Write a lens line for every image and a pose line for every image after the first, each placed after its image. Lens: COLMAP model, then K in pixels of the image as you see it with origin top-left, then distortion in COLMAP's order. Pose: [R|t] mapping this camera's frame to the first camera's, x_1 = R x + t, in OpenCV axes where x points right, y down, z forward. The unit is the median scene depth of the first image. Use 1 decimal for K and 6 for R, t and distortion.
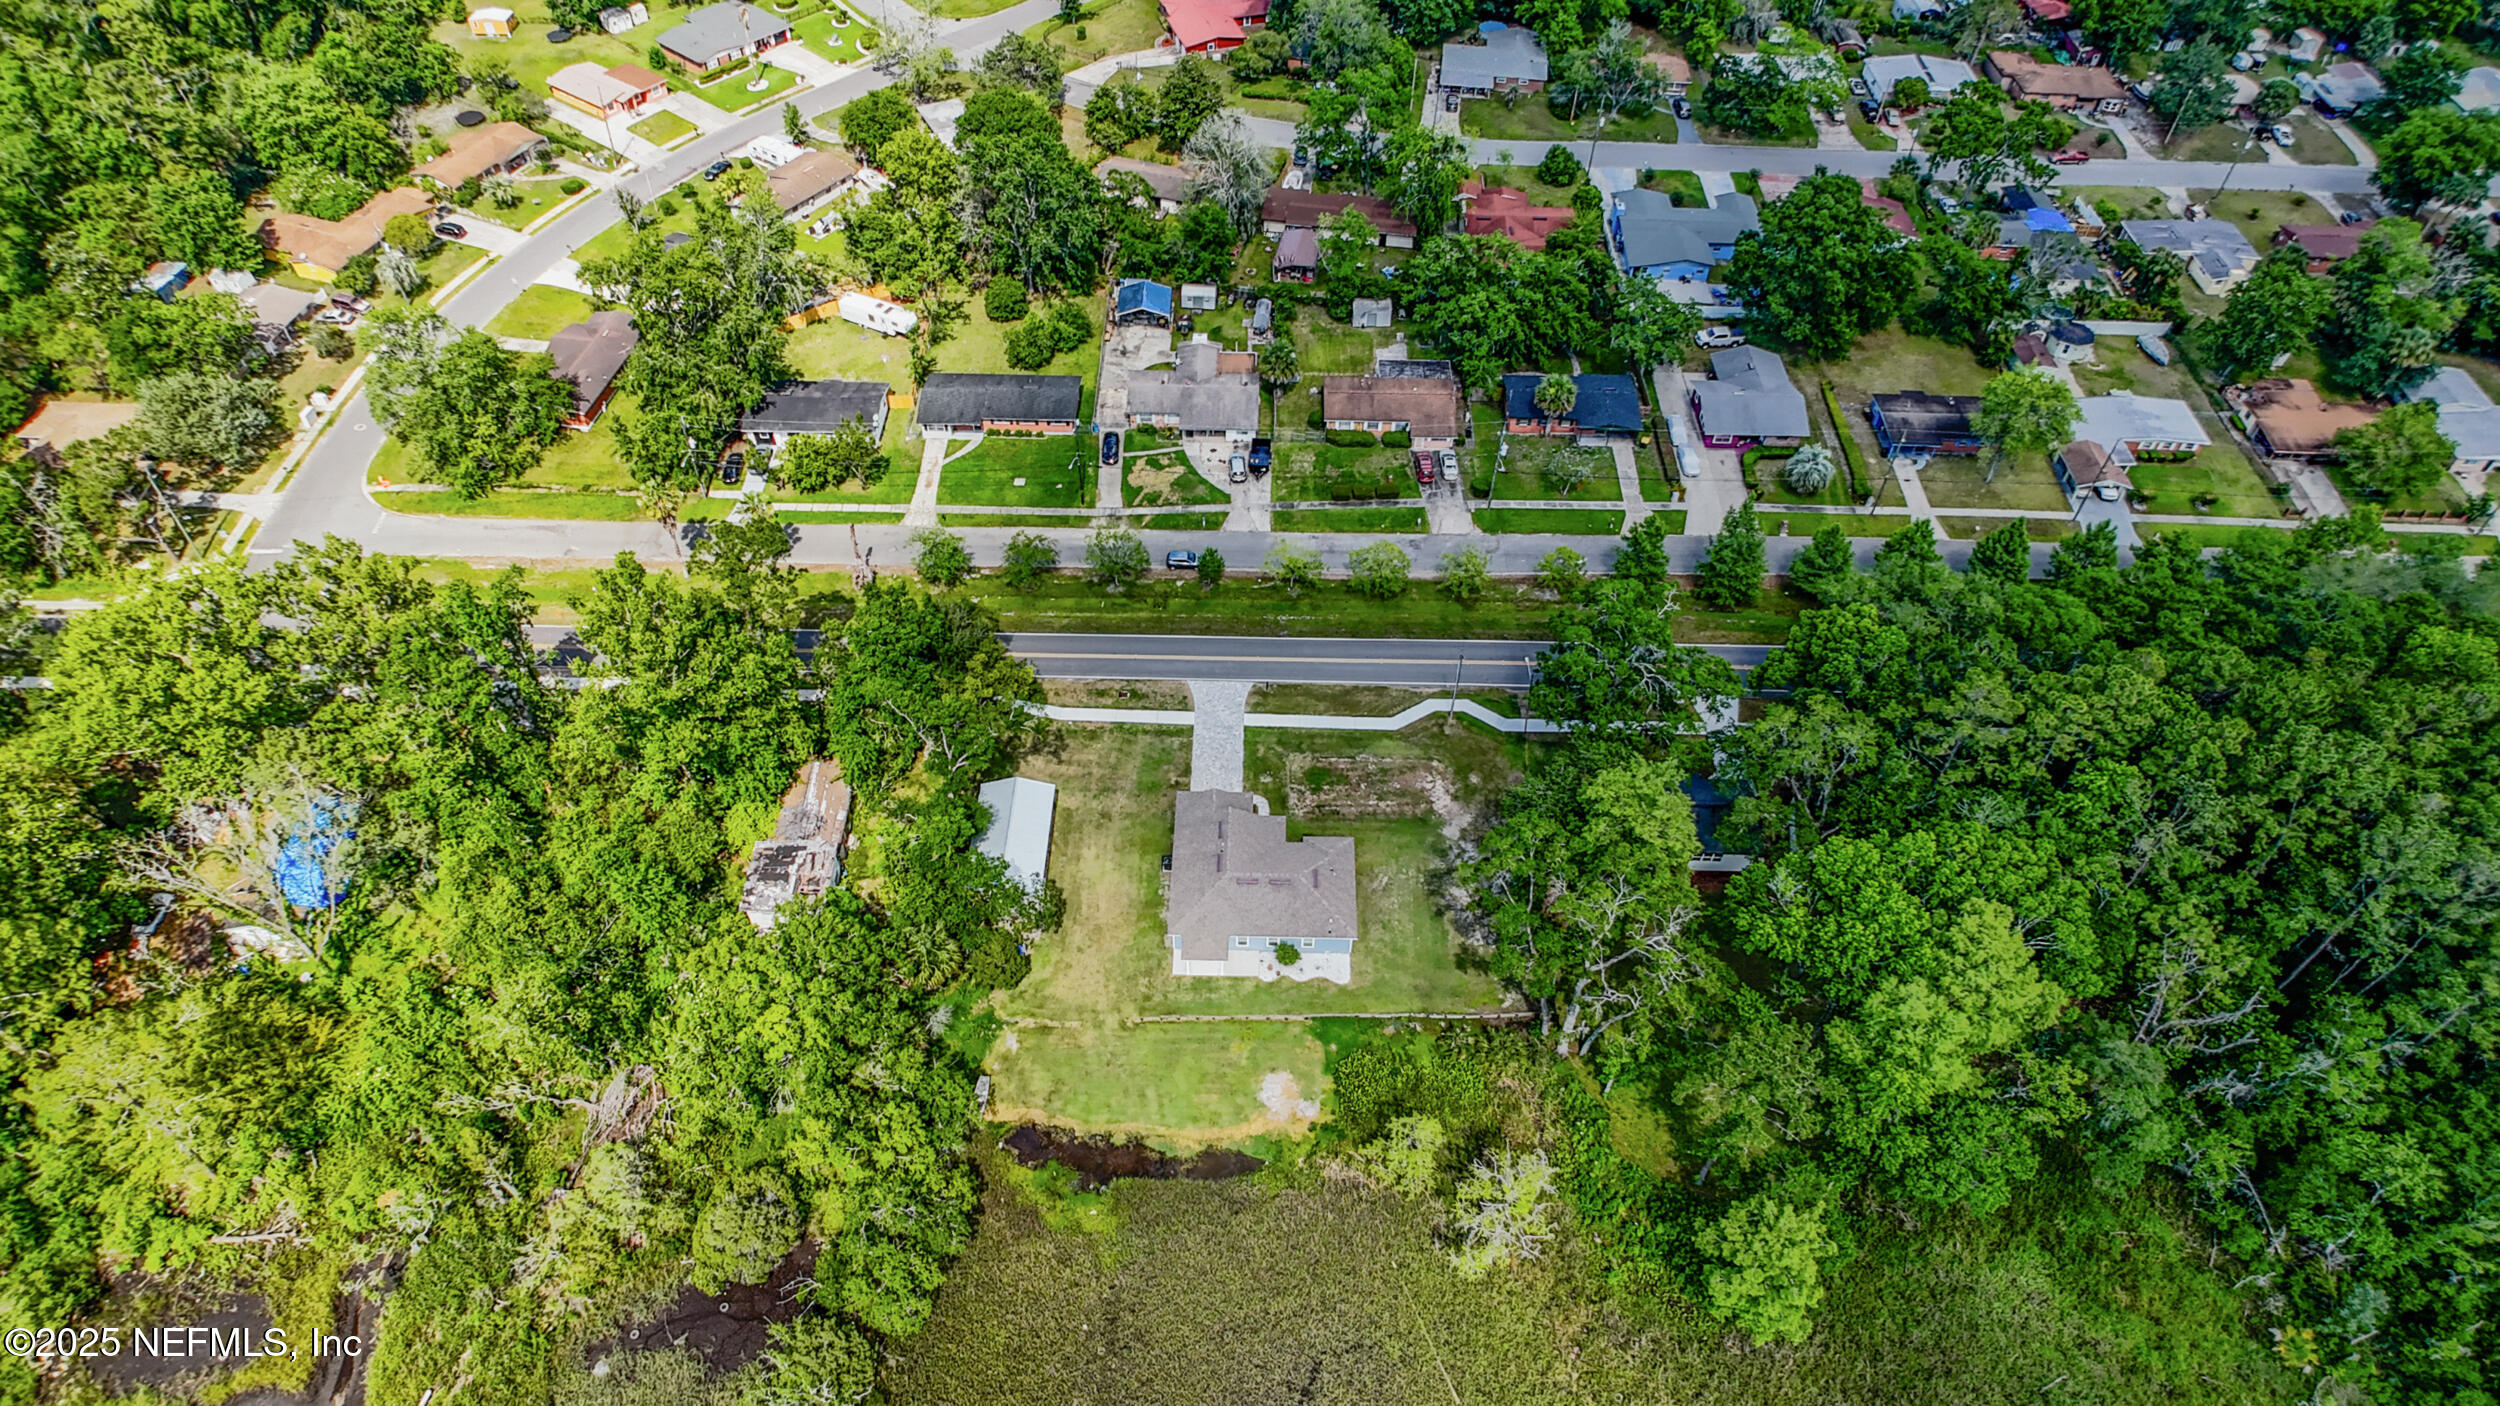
lens RADIAL K [[1502.6, 0, 1259.5], [0, 1502.6, 700.8], [0, 0, 1]] dist [-0.035946, 0.000557]
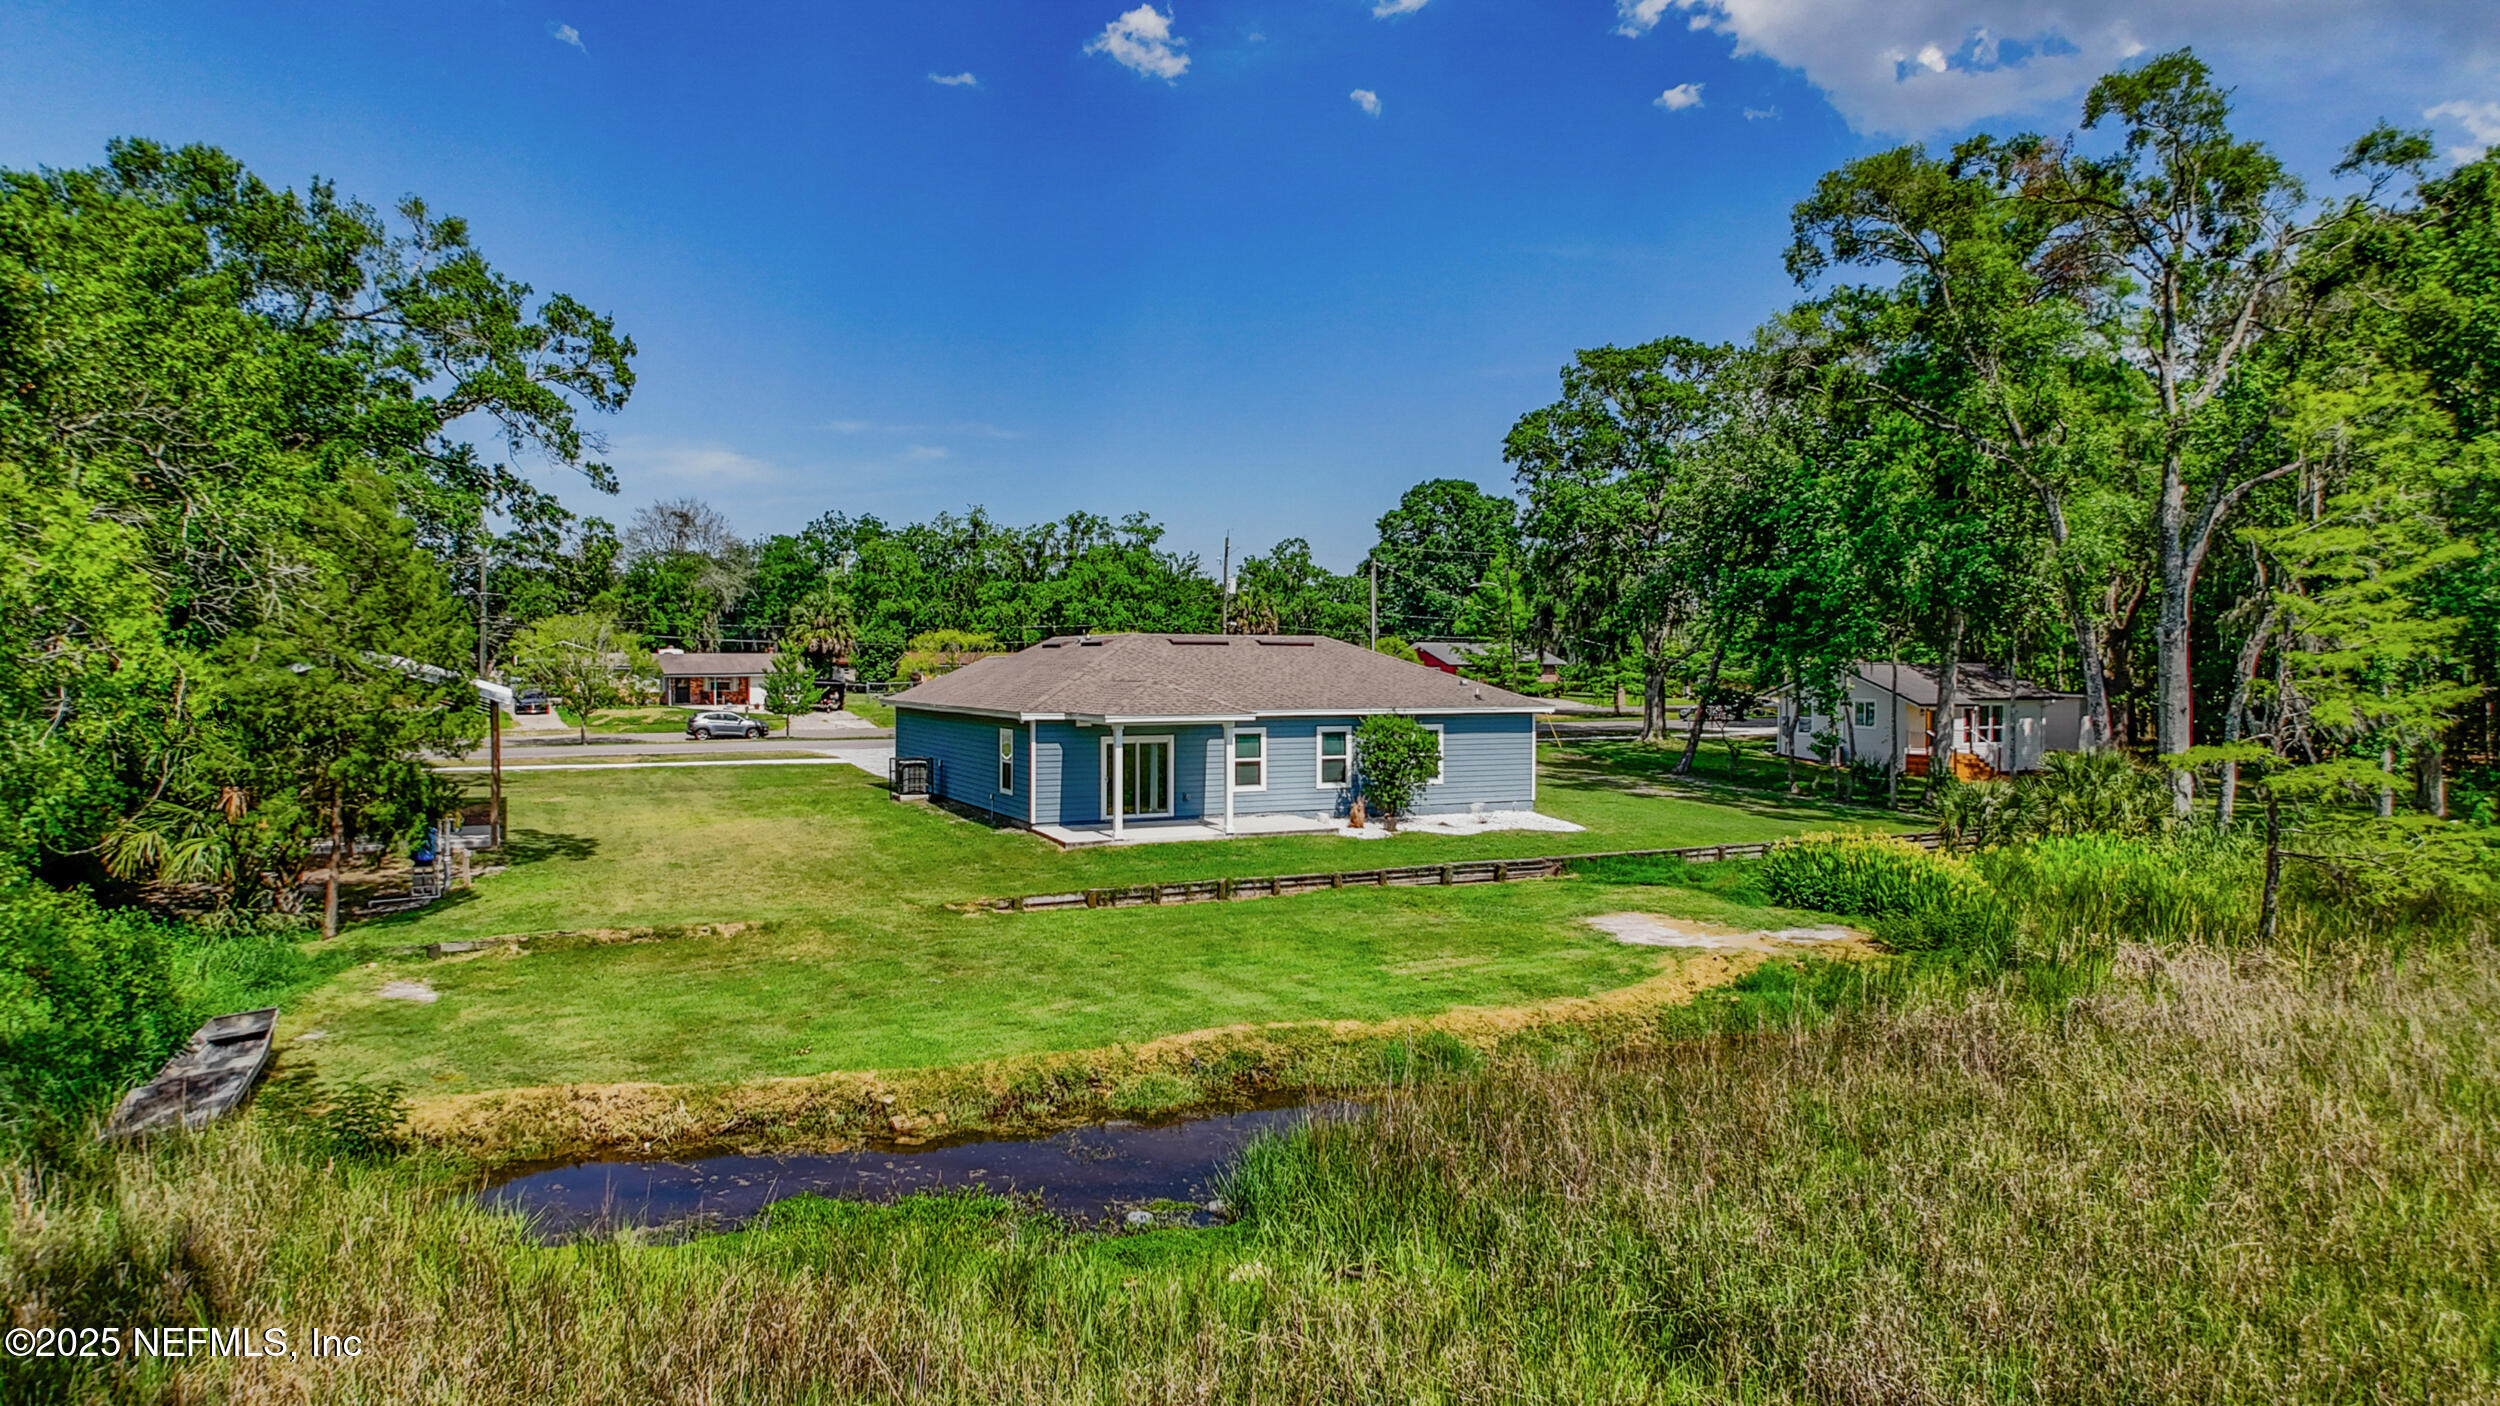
lens RADIAL K [[1502.6, 0, 1244.9], [0, 1502.6, 682.5], [0, 0, 1]] dist [-0.035946, 0.000557]
pose [[0.892815, -0.012868, 0.450239, -0.110381], [0.341223, 0.671820, -0.657438, 0.259459], [-0.294020, 0.740603, 0.604202, 0.588733]]
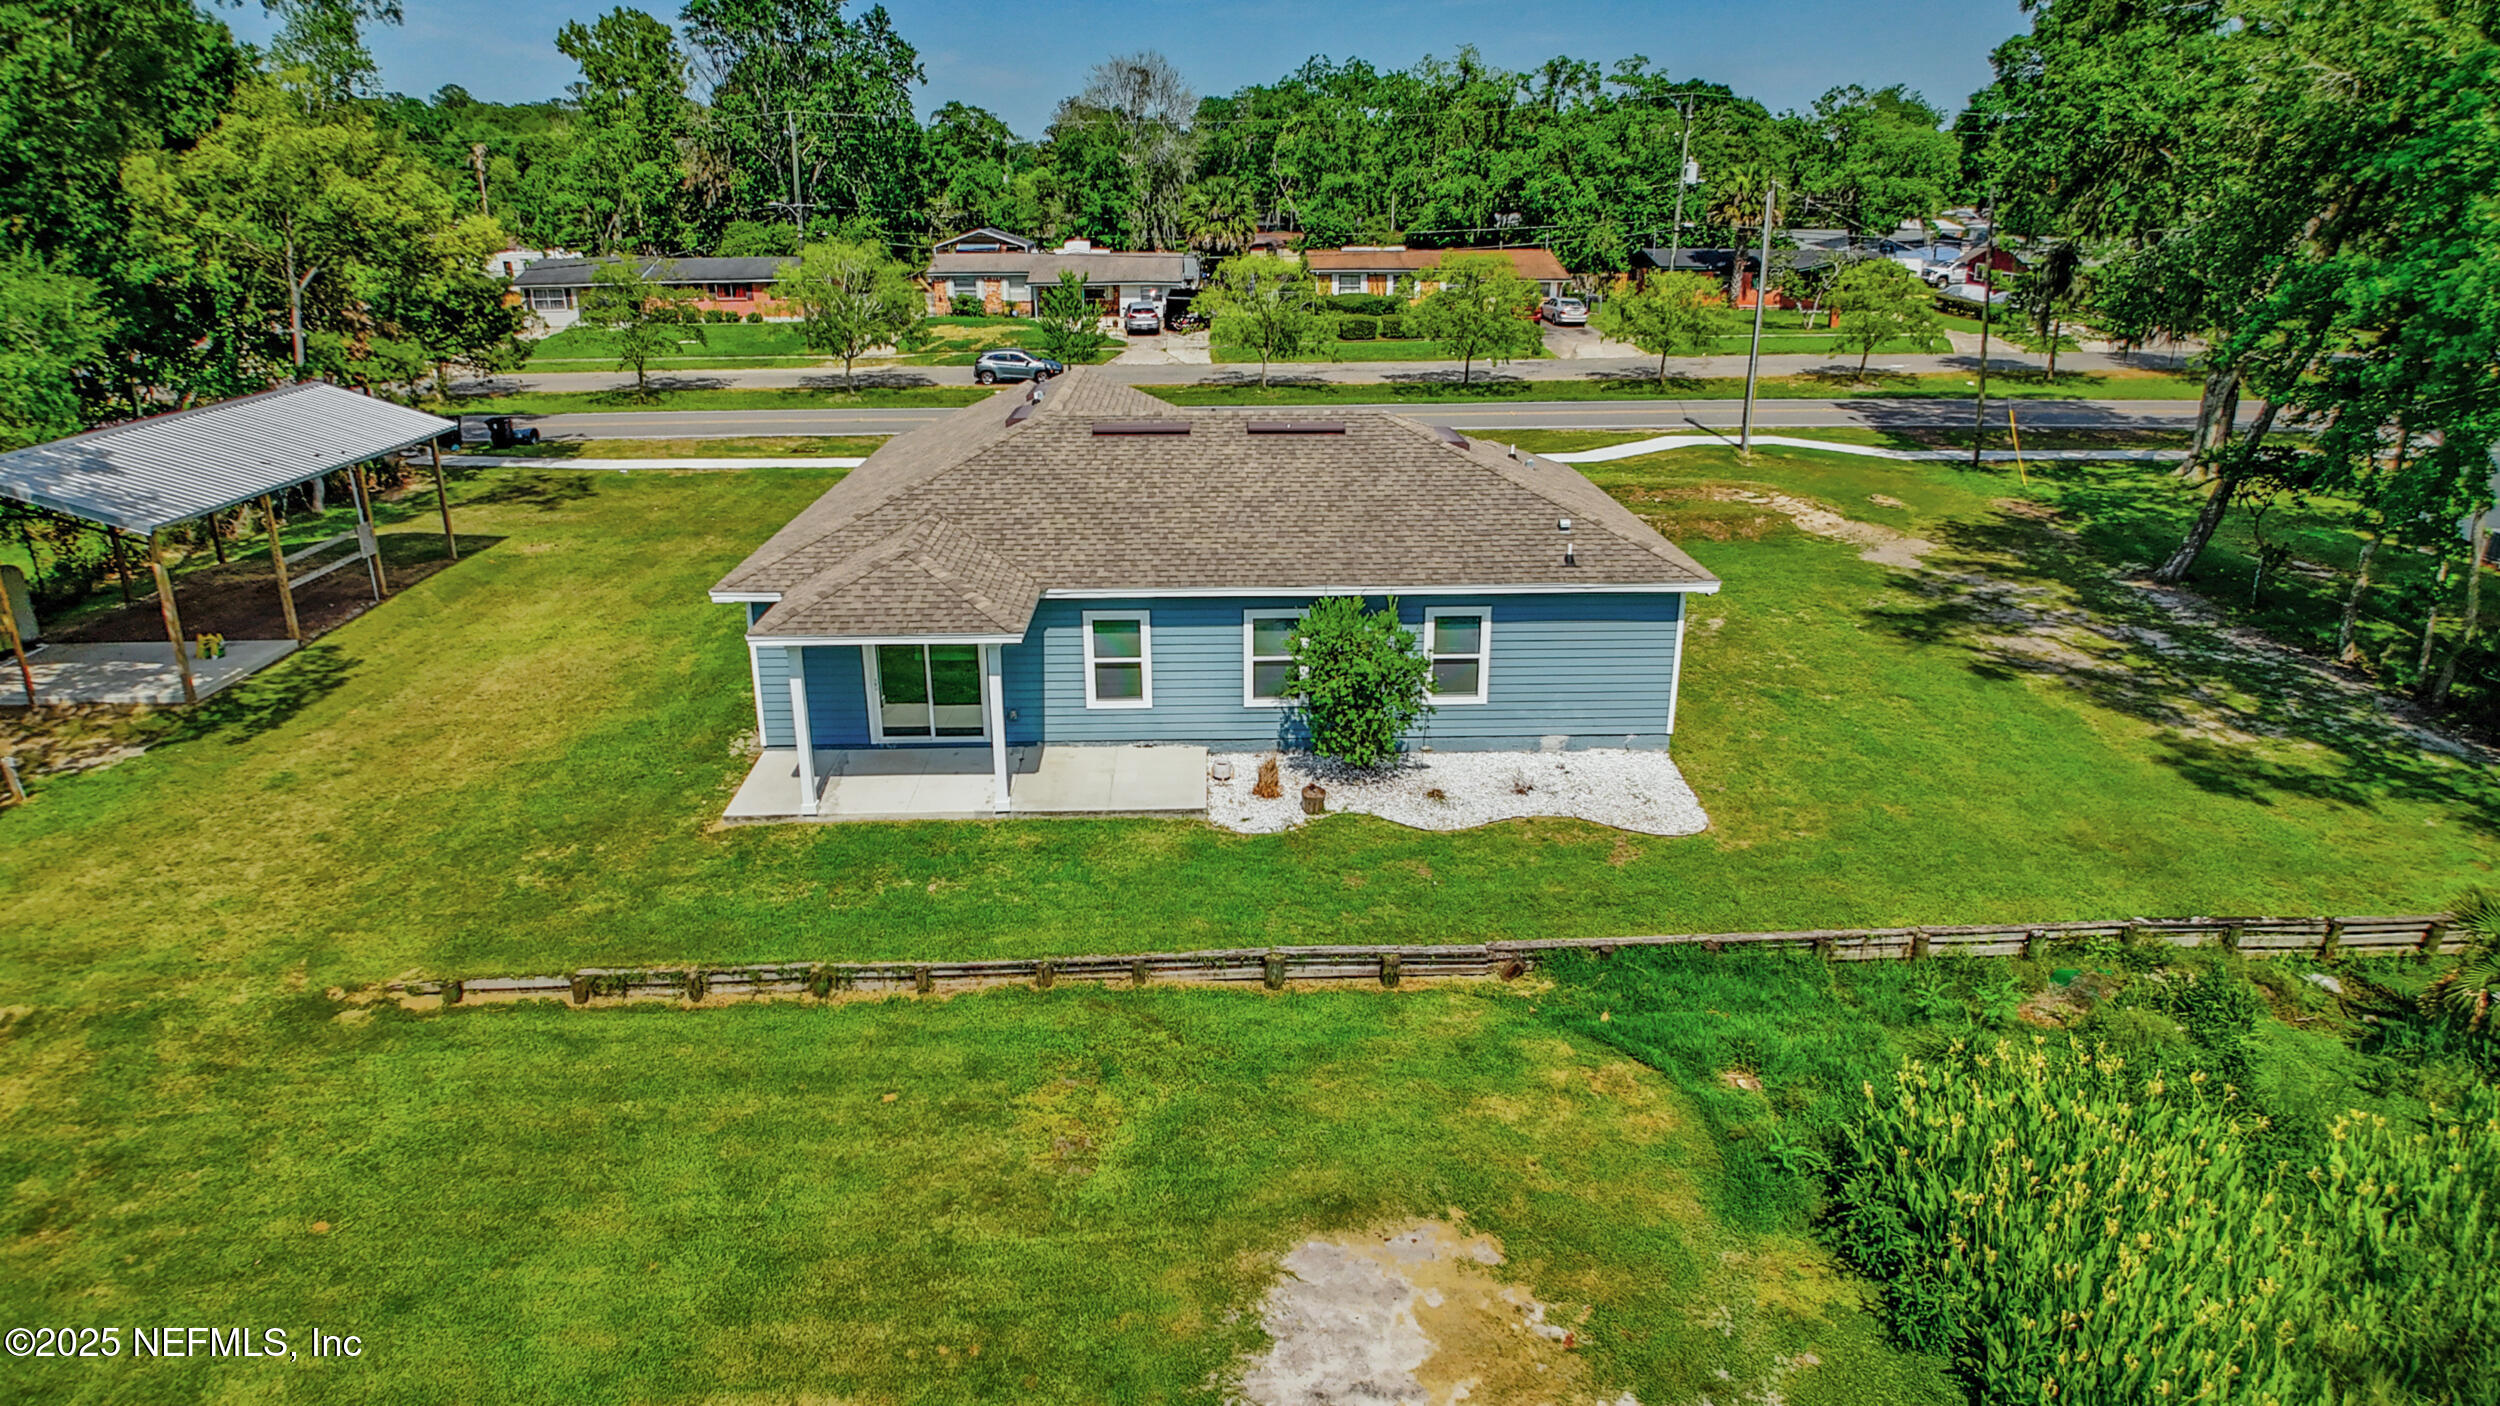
lens RADIAL K [[1502.6, 0, 1256.1], [0, 1502.6, 707.7], [0, 0, 1]] dist [-0.035946, 0.000557]
pose [[0.998722, -0.027088, 0.042670, -0.001401], [0.044412, 0.873329, -0.485101, 0.191072], [-0.024124, 0.486376, 0.873416, 0.613405]]
